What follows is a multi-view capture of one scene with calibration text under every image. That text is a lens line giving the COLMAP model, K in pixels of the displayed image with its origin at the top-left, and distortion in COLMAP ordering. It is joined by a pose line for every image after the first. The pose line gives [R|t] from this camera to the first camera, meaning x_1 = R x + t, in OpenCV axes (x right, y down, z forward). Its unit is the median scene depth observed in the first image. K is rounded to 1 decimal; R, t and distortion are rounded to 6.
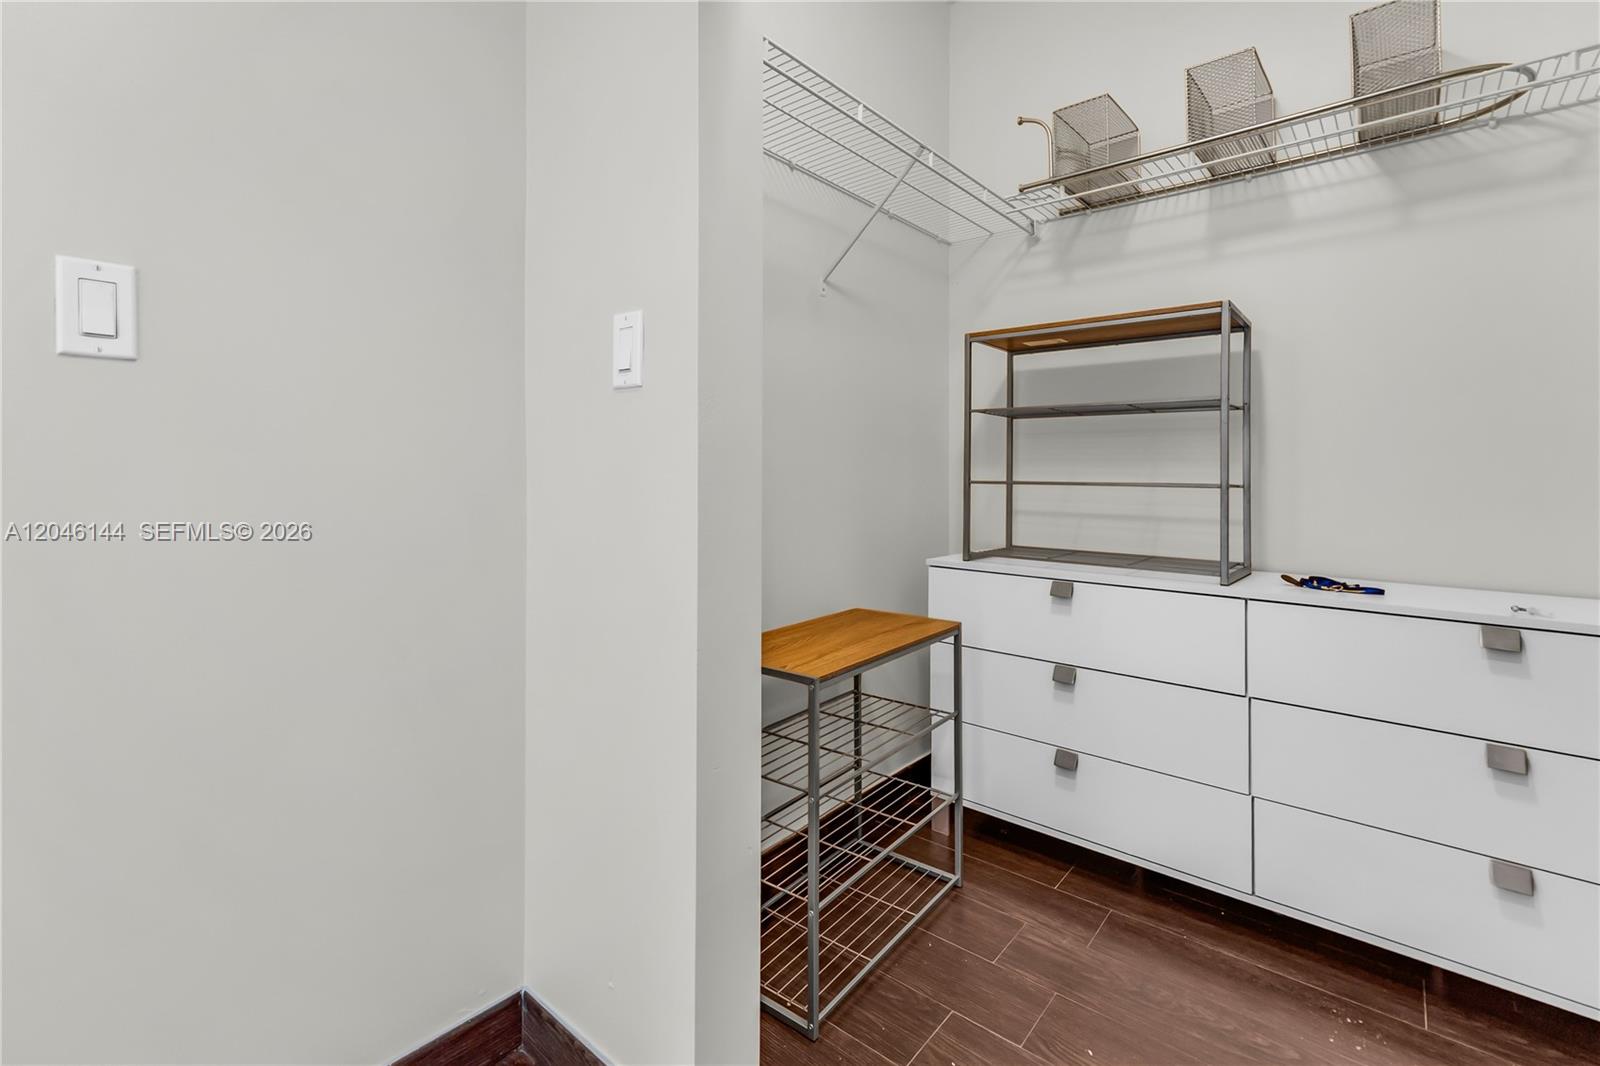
lens RADIAL K [[704.5, 0, 784.6], [0, 704.5, 473.2], [0, 0, 1]] dist [0.011202, -0.000129]
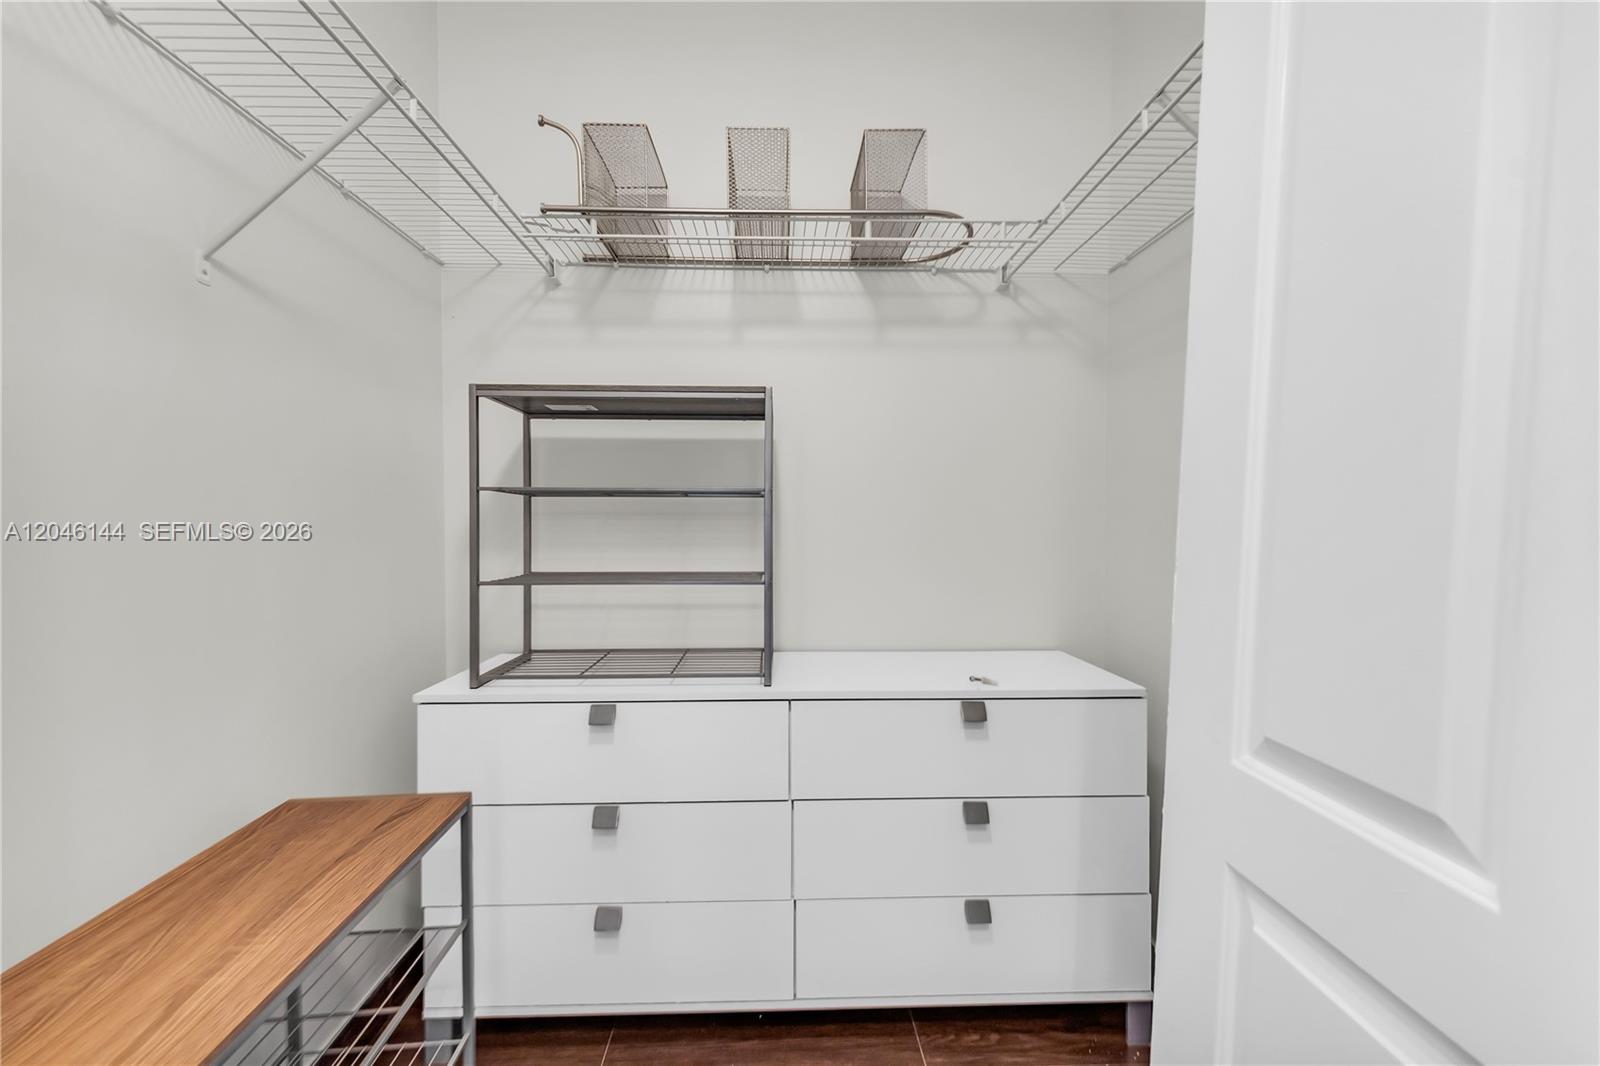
lens RADIAL K [[658.7, 0, 791.7], [0, 658.7, 532.4], [0, 0, 1]] dist [0.005752, 0.000039]
pose [[0.748824, -0.012893, 0.662643, 0.050120], [0.006737, 0.999907, 0.011842, -0.049069], [-0.662735, -0.004403, 0.748841, 0.263710]]
